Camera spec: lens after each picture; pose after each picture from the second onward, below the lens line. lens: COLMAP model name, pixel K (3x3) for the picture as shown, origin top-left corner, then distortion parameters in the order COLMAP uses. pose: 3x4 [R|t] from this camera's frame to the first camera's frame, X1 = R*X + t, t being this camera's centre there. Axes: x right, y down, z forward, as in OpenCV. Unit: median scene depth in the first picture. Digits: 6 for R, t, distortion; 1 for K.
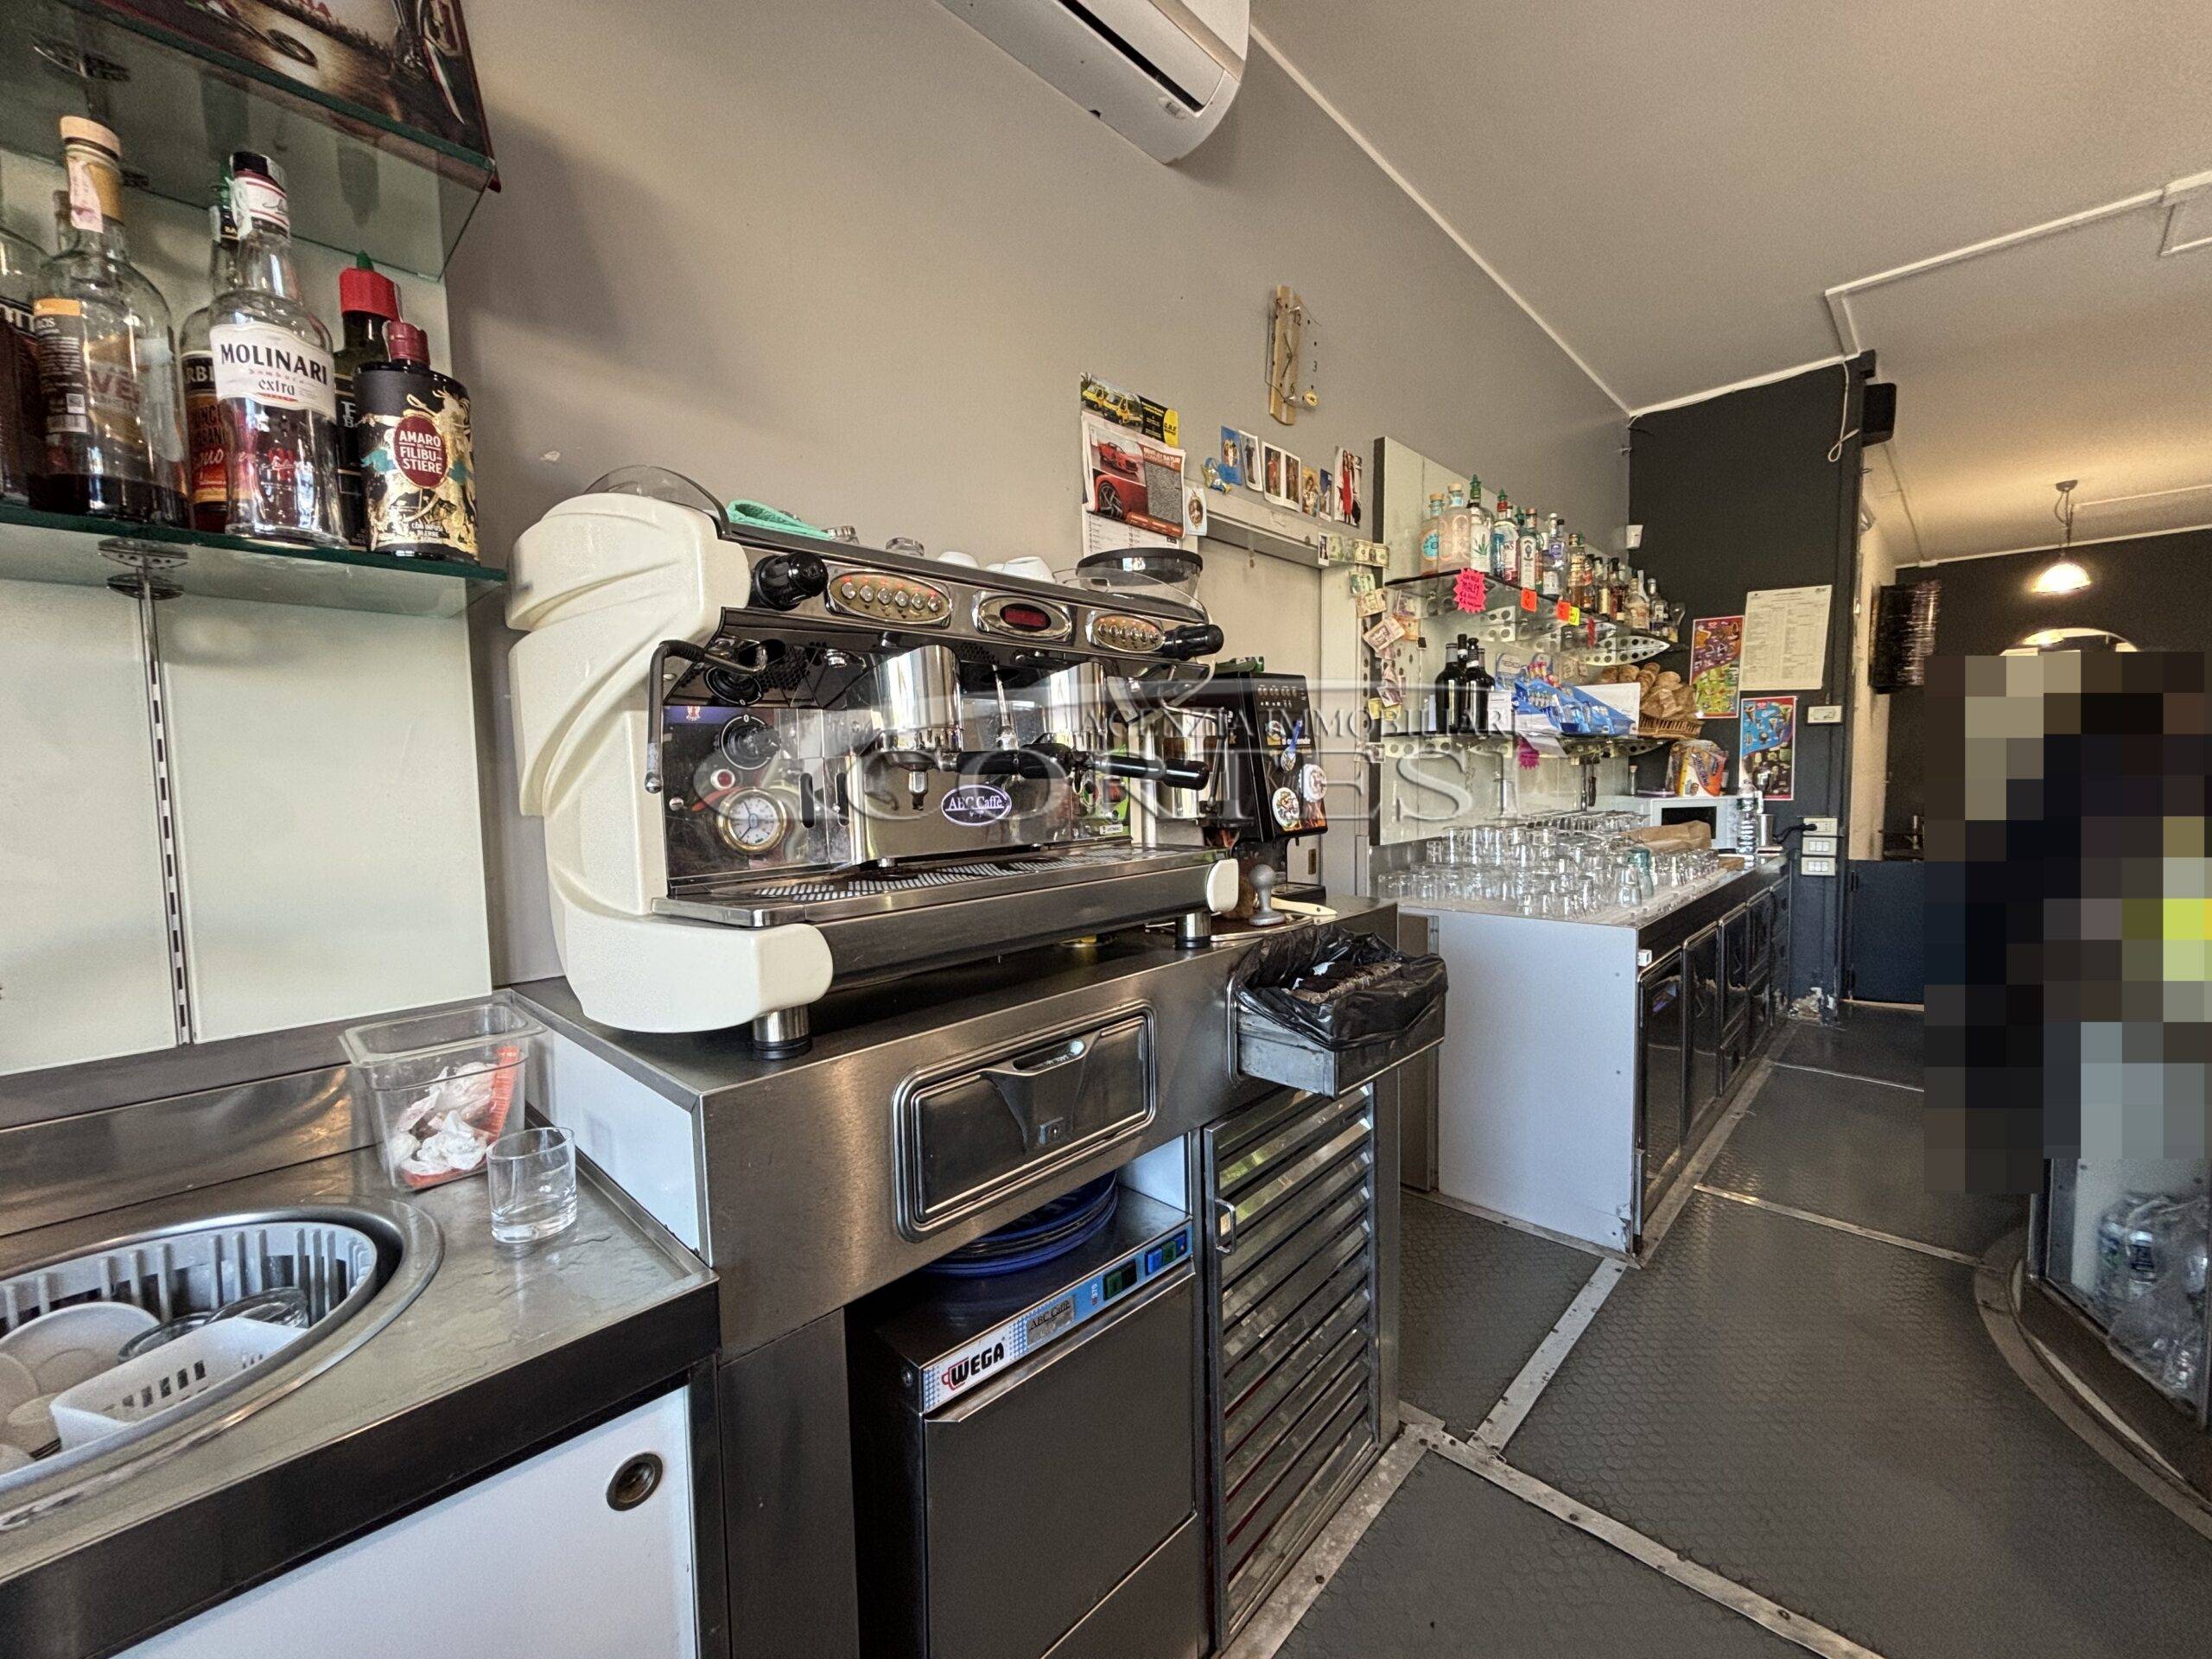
lens RADIAL K [[899.6, 0, 1129.8], [0, 899.6, 819.9], [0, 0, 1]] dist [0.003235, 0.003882]
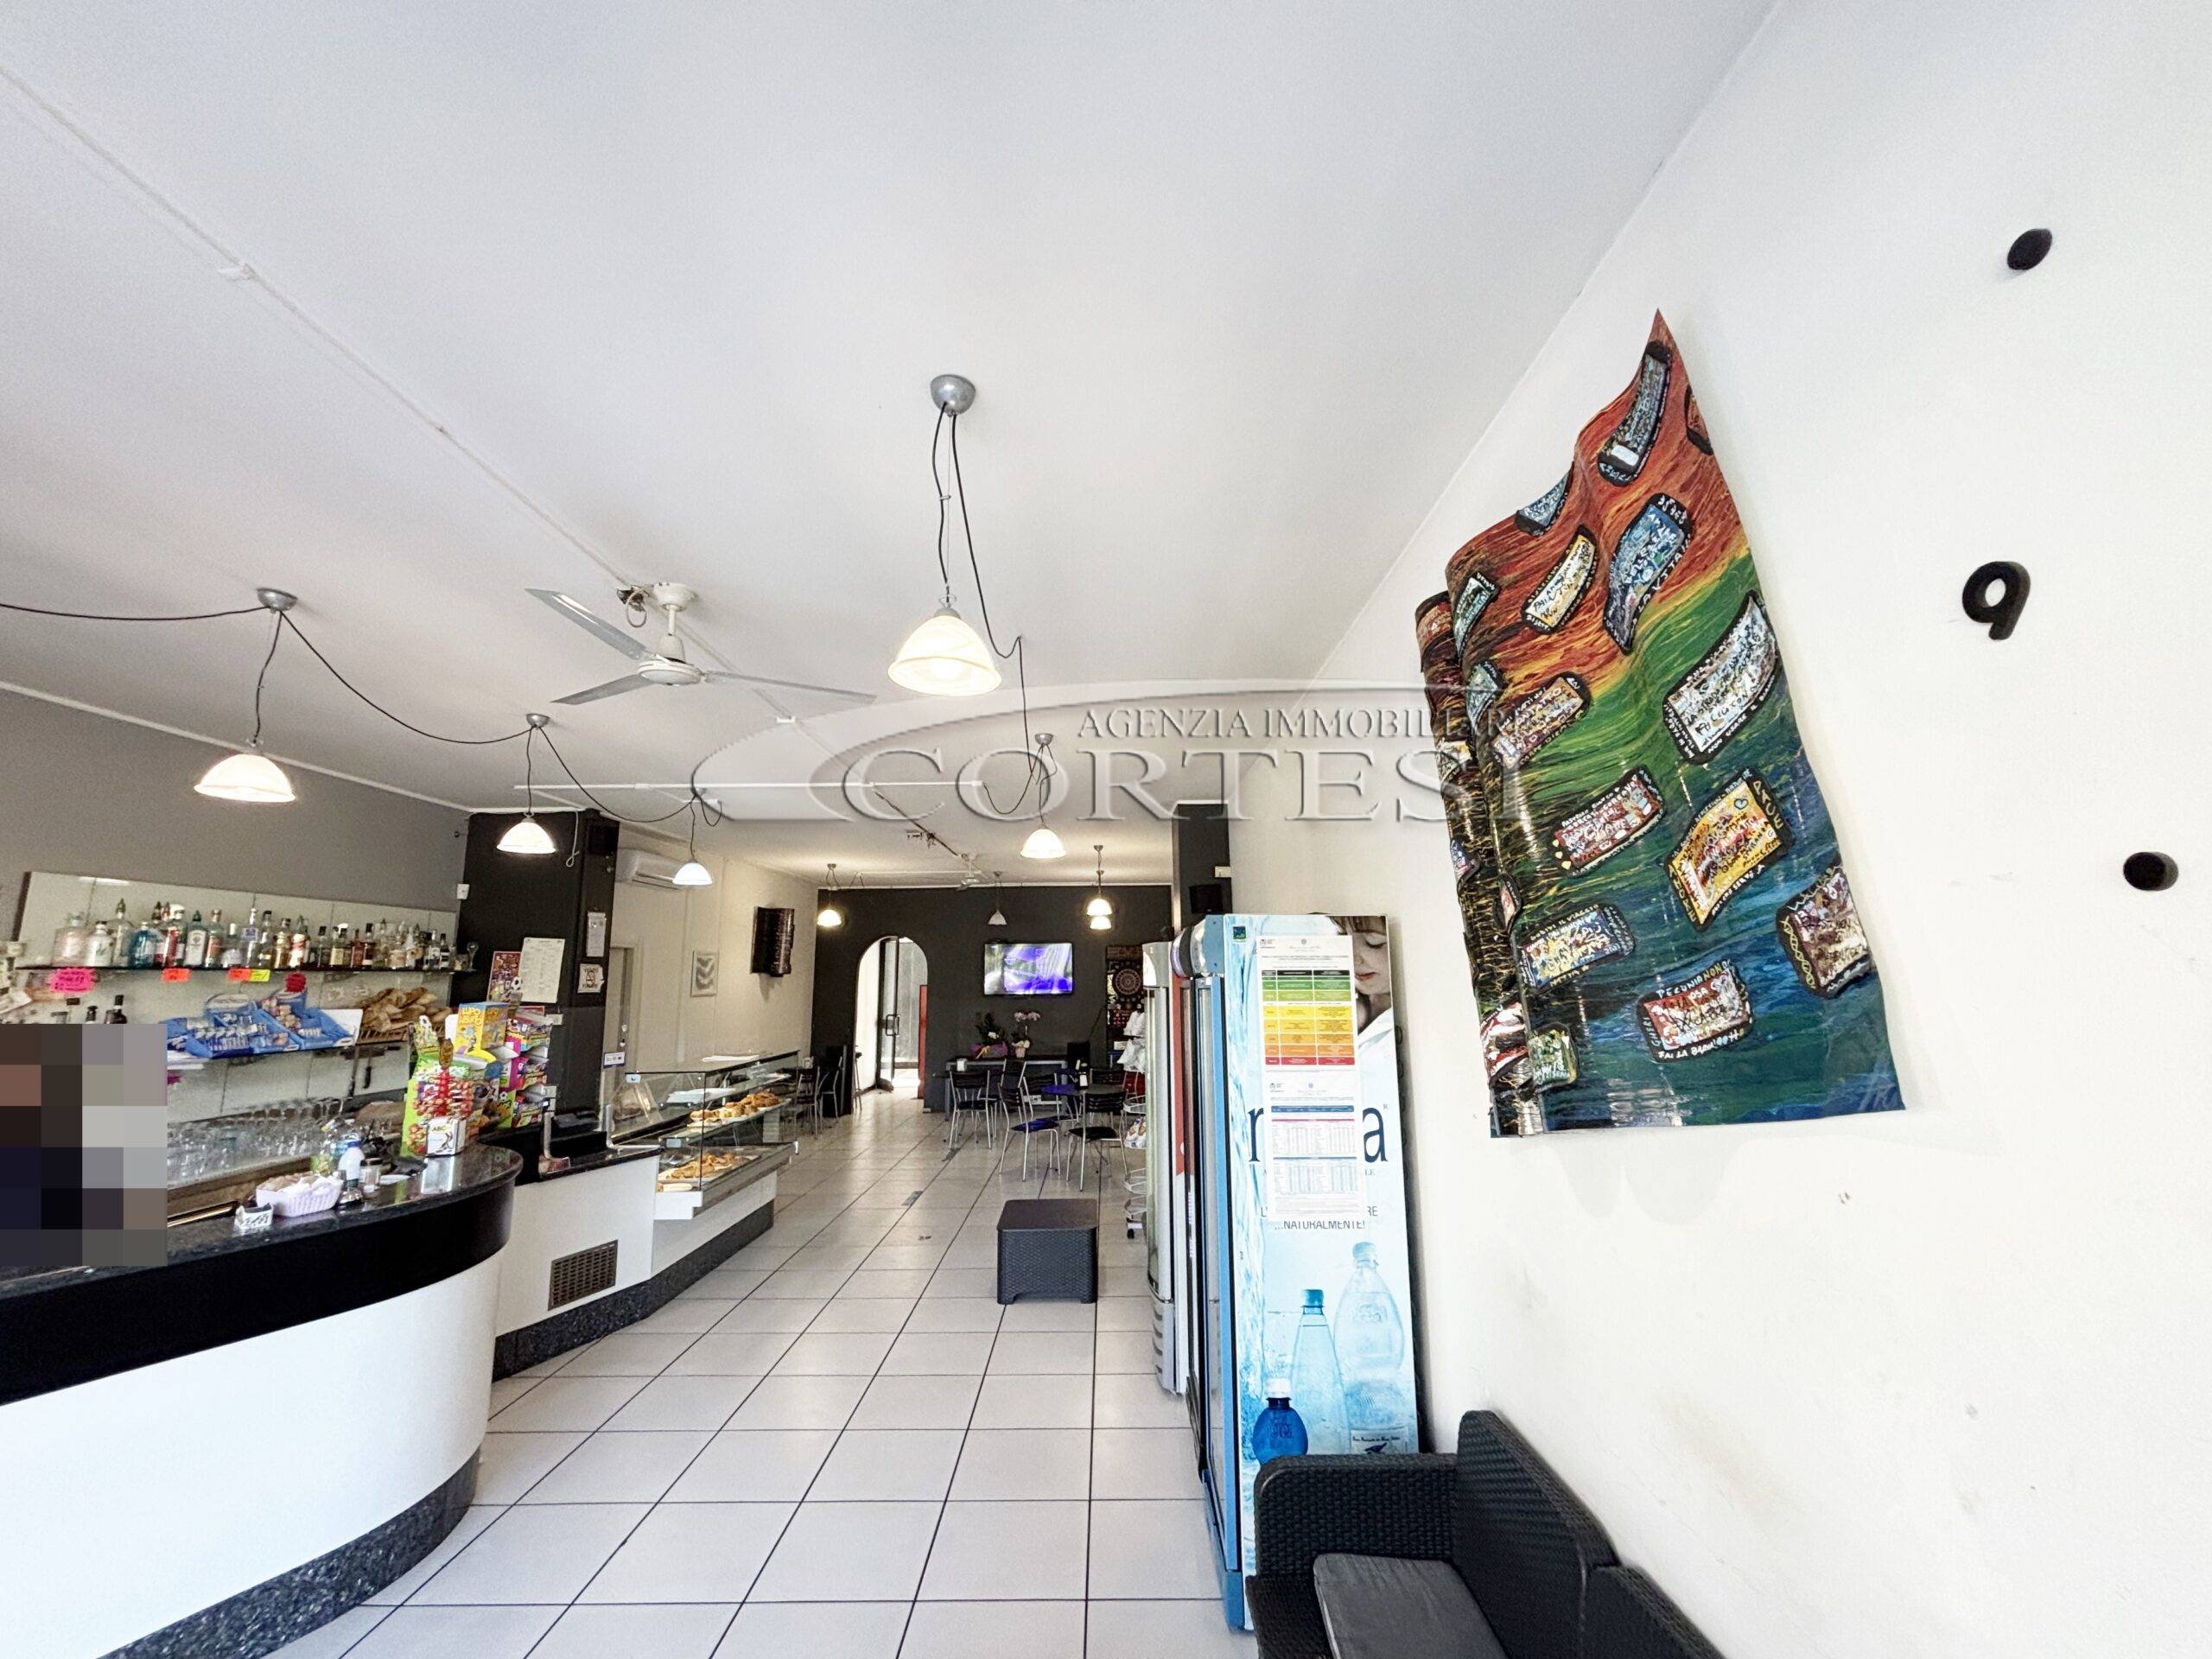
lens RADIAL K [[899.6, 0, 1106.4], [0, 899.6, 826.4], [0, 0, 1]] dist [0.003235, 0.003882]
pose [[0.732867, 0.120912, 0.669542, 0.600692], [0.040676, 0.974535, -0.220514, -0.092637], [-0.679155, 0.188842, 0.709286, -1.397627]]
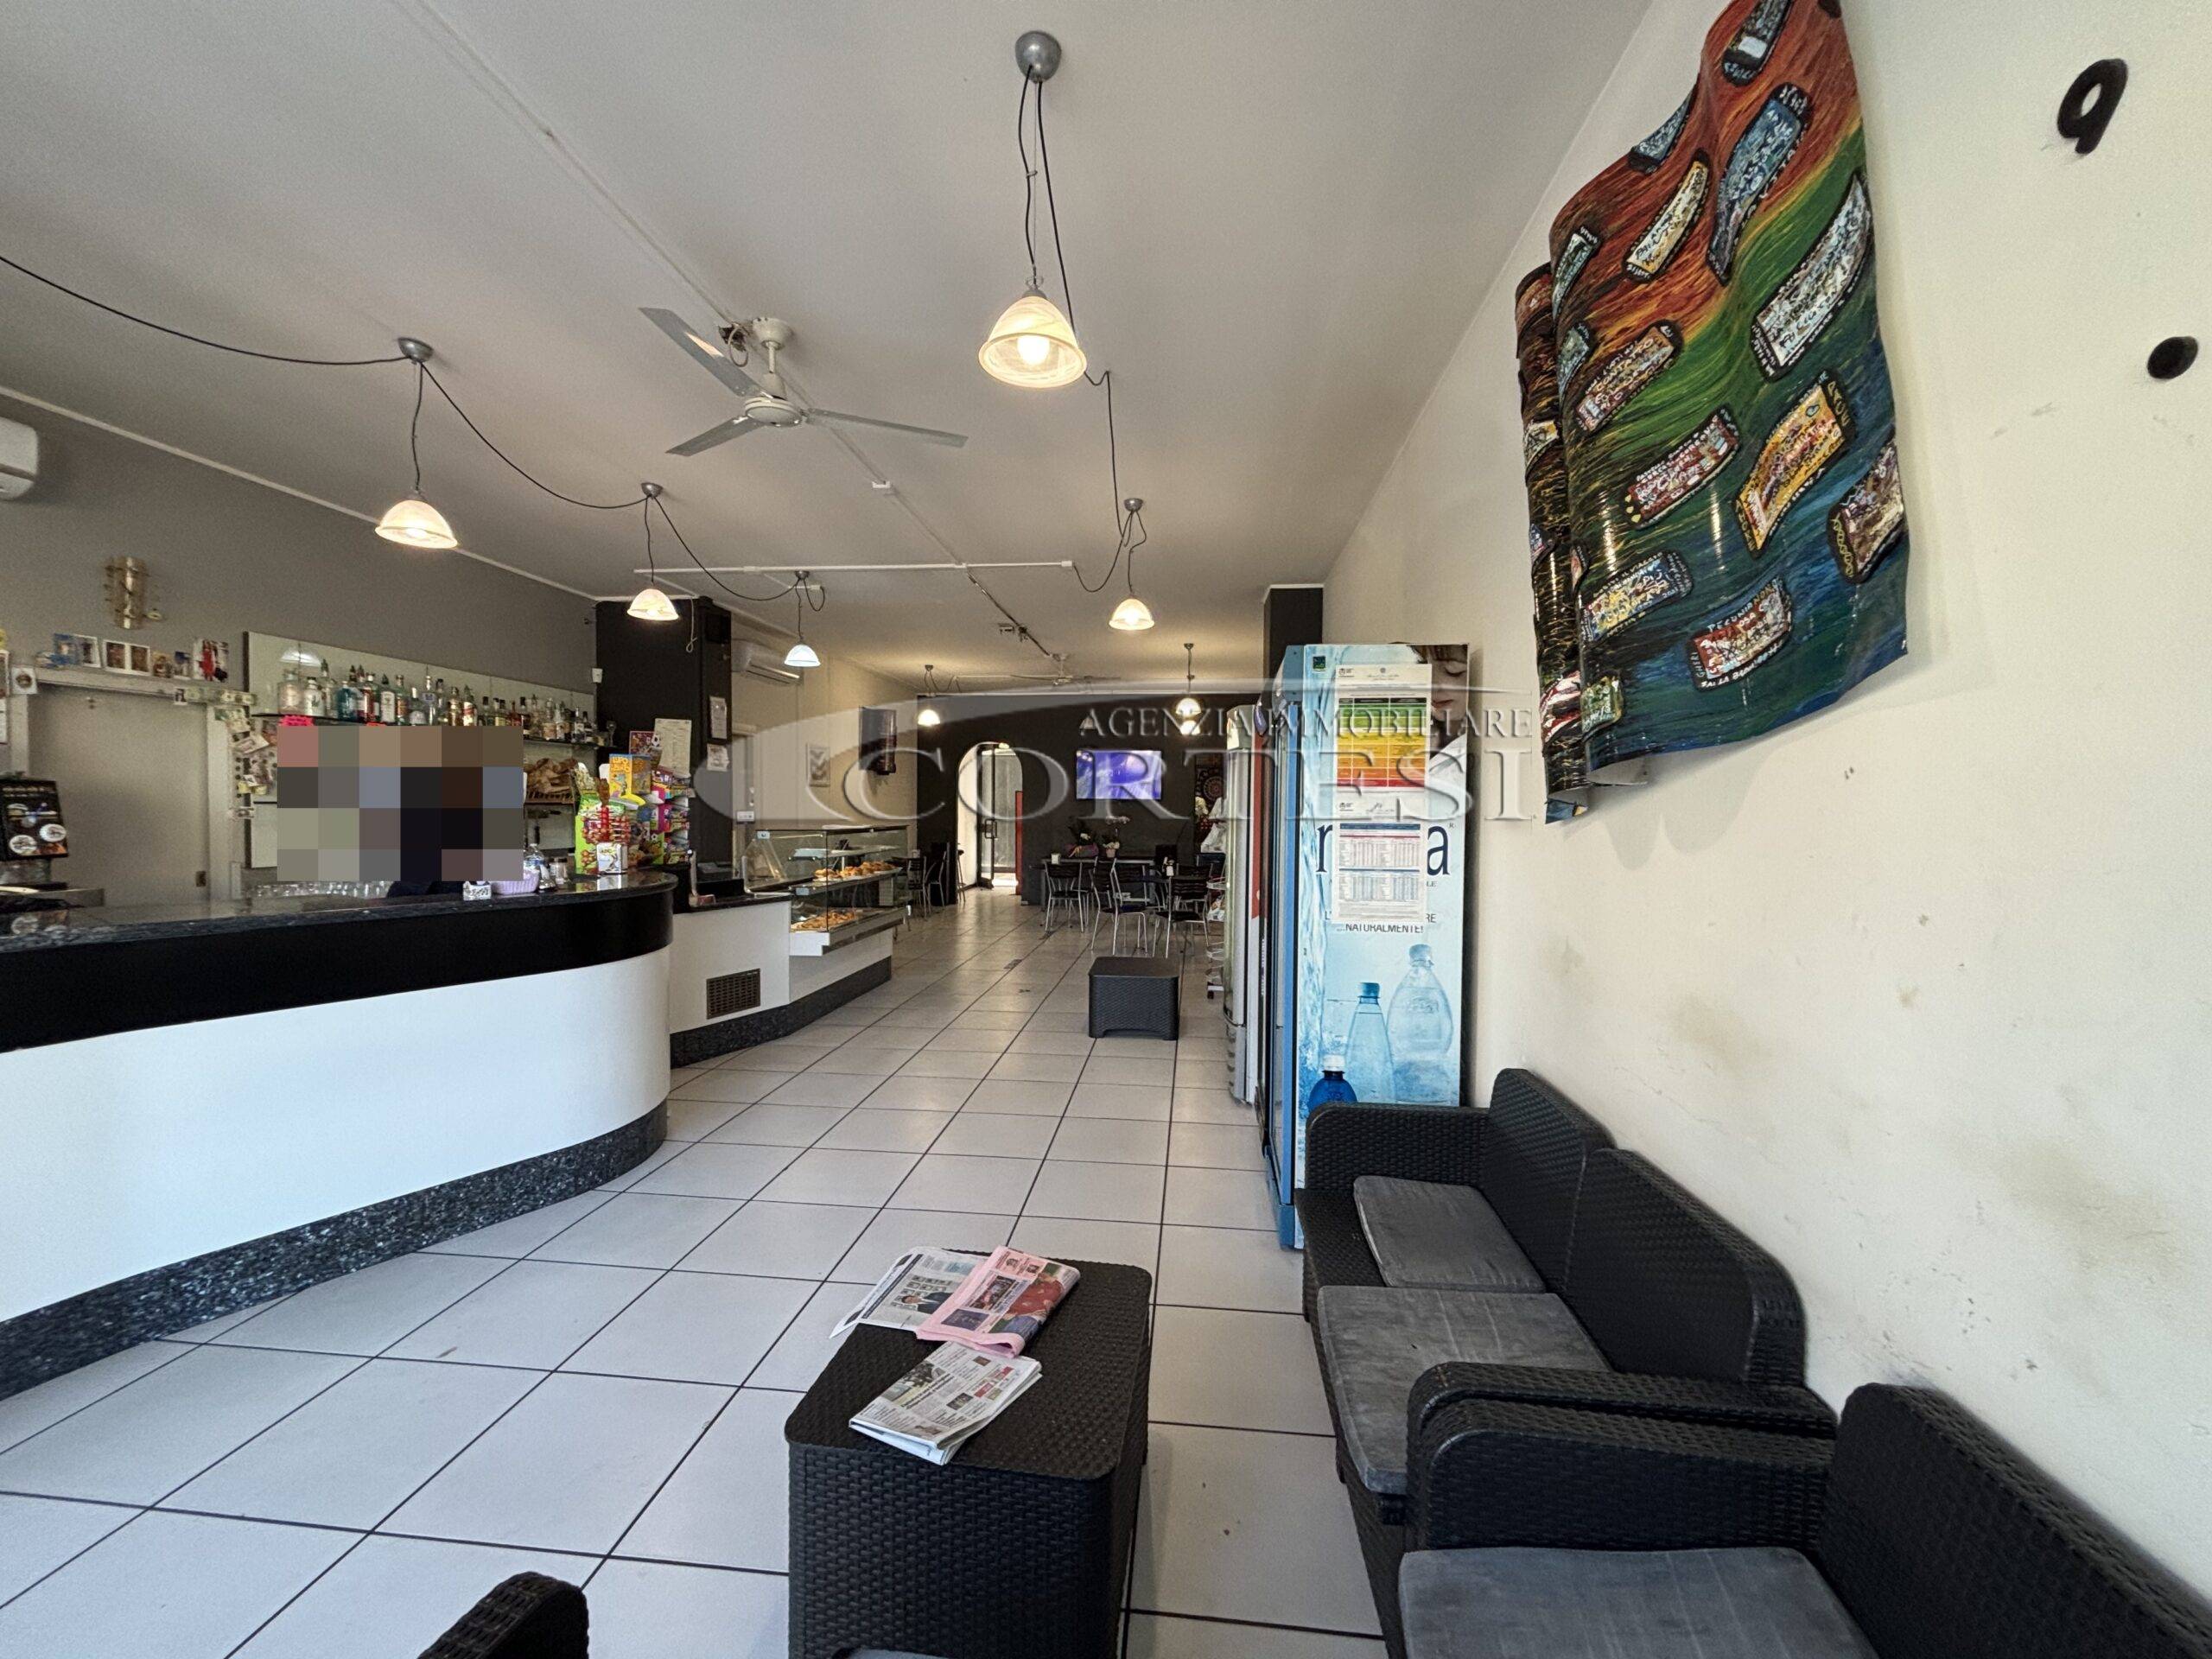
lens RADIAL K [[899.6, 0, 1108.2], [0, 899.6, 820.7], [0, 0, 1]] dist [0.003235, 0.003882]
pose [[0.796186, 0.012512, 0.604922, 0.576101], [0.015600, 0.999029, -0.041196, 0.037603], [-0.604850, 0.042237, 0.795218, -1.436948]]
